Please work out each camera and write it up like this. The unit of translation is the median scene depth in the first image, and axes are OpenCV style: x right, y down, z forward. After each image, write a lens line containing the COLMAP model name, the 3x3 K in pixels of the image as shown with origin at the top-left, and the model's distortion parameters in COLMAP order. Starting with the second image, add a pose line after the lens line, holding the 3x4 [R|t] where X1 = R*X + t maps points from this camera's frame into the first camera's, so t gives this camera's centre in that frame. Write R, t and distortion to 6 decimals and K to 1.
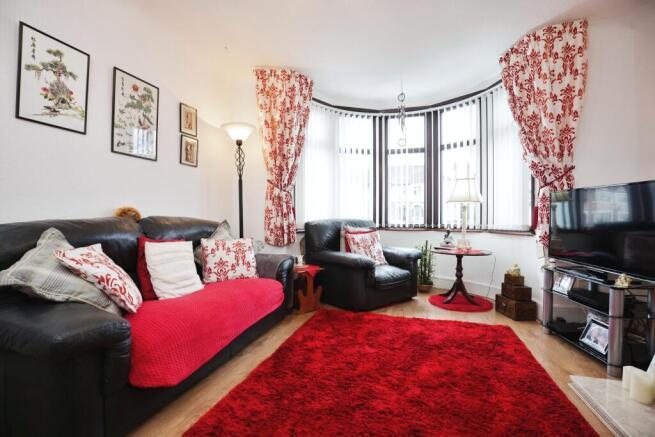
lens RADIAL K [[301.9, 0, 327.3], [0, 301.9, 221.6], [0, 0, 1]] dist [-0.027197, 0.000702]
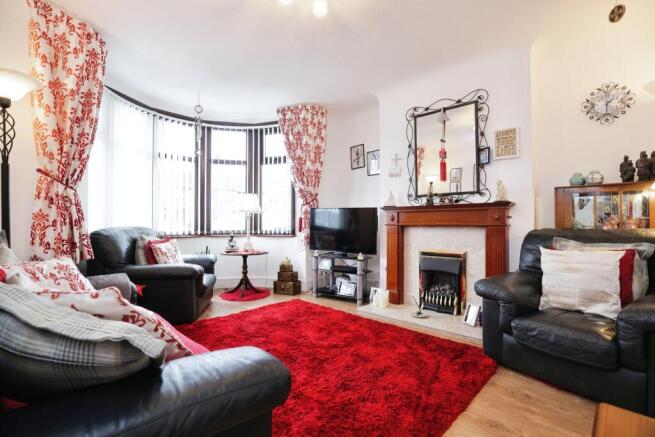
lens RADIAL K [[305.5, 0, 327.5], [0, 305.5, 218.5], [0, 0, 1]] dist [0.001700, 0.000641]
pose [[0.455340, 0.013294, 0.890218, -0.572161], [0.012187, 0.999702, -0.021162, -0.009124], [-0.890234, 0.020485, 0.455042, 0.152555]]
